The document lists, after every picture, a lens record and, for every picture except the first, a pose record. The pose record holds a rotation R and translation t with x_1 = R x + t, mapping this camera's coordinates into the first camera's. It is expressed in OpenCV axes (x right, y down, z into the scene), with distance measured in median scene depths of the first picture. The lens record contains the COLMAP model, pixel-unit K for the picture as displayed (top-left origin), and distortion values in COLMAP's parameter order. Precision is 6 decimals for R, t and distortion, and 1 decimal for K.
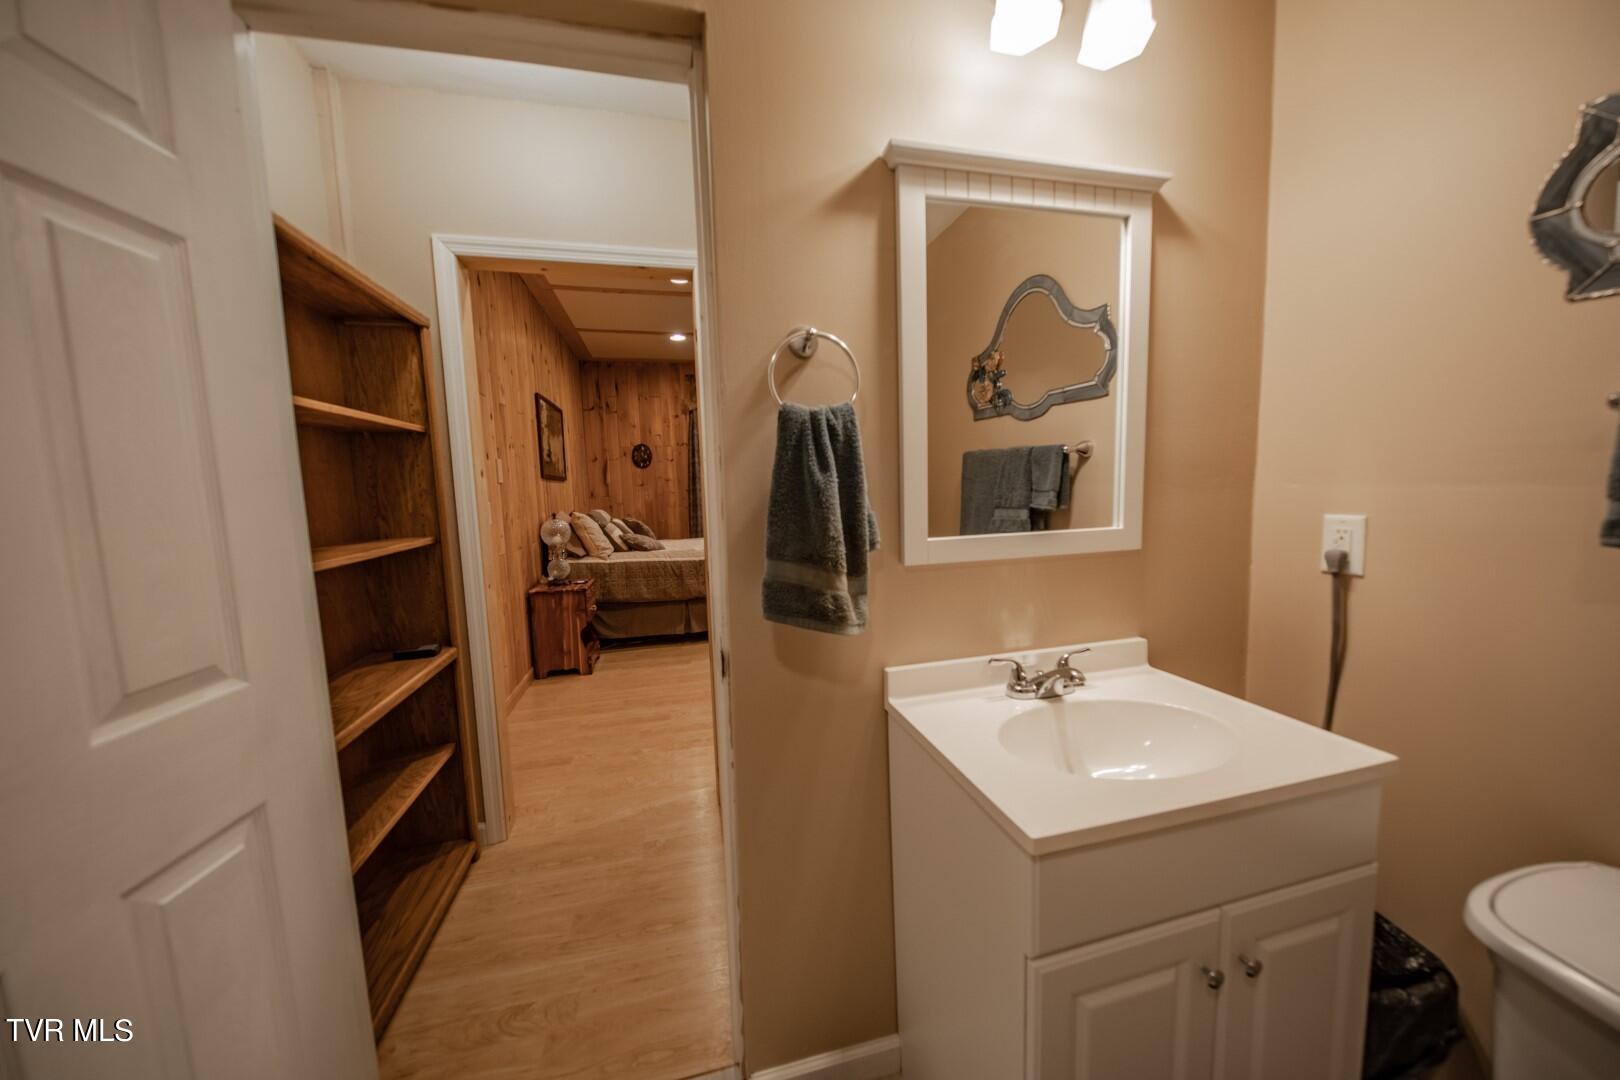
lens RADIAL K [[525.0, 0, 810.0], [0, 525.0, 540.0], [0, 0, 1]] dist [-0.007536, -0.000068]
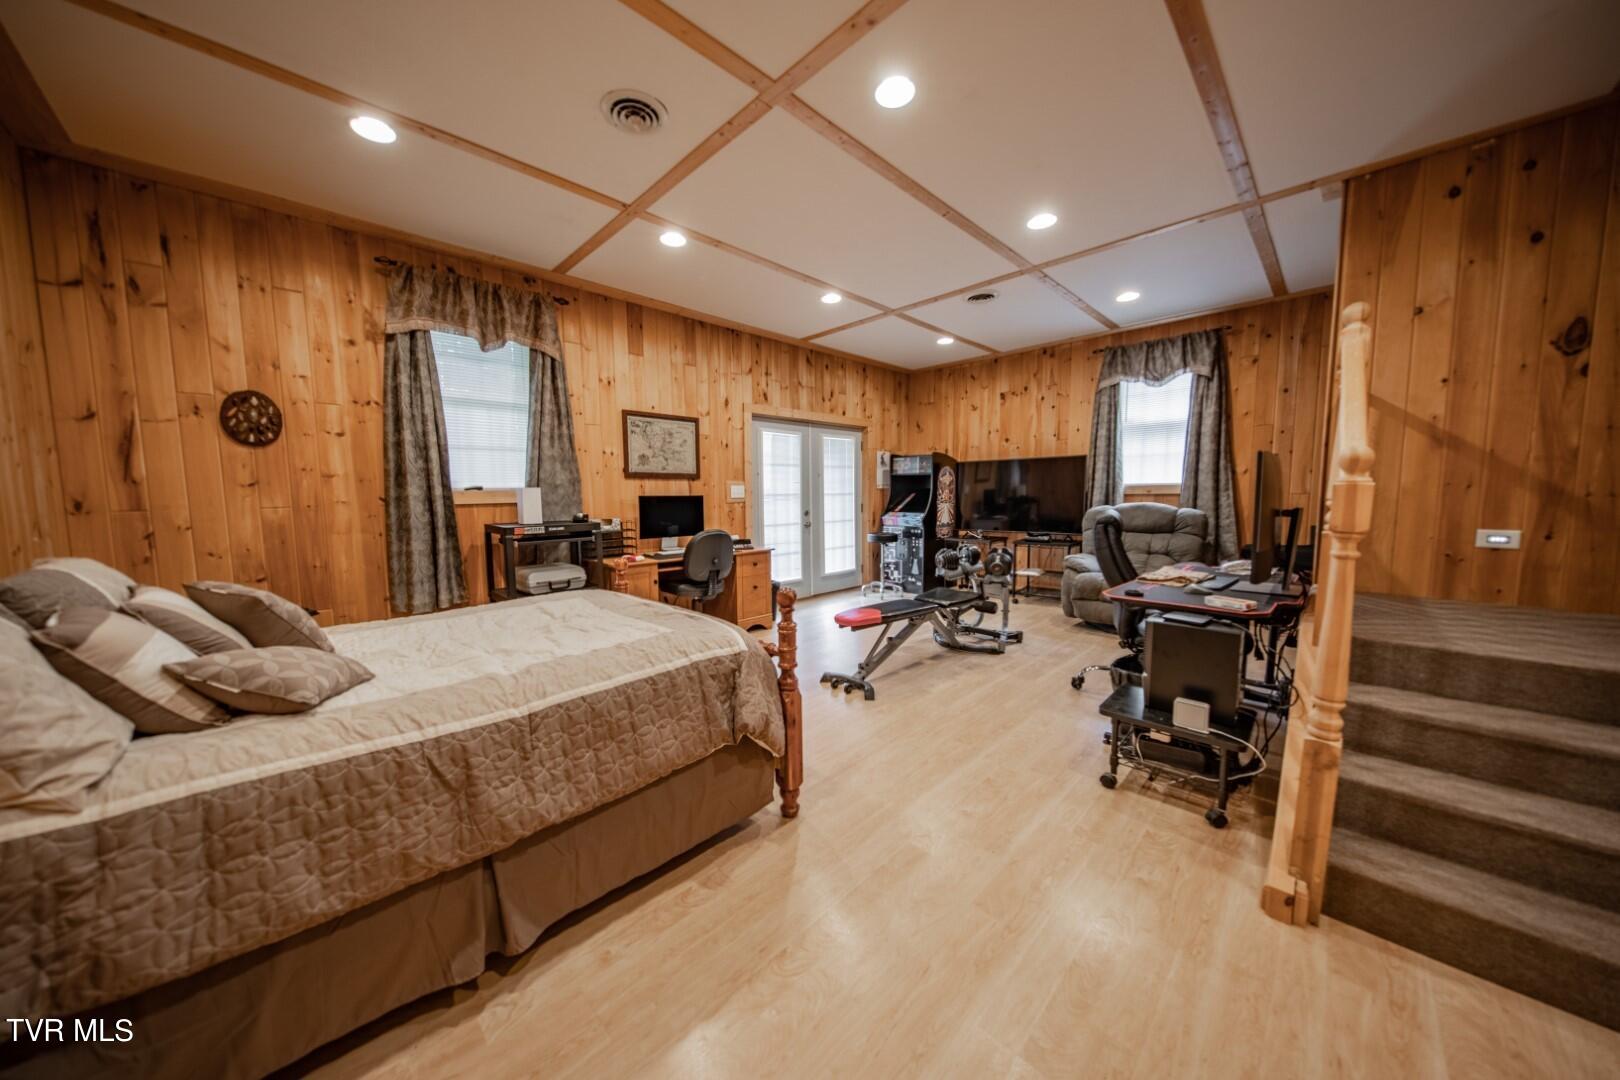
lens RADIAL K [[525.0, 0, 810.0], [0, 525.0, 540.0], [0, 0, 1]] dist [-0.007536, -0.000068]
pose [[0.866018, -0.022493, 0.499506, -0.138041], [0.032427, 0.999411, -0.011216, -0.039508], [-0.498960, 0.025910, 0.866238, 0.399429]]
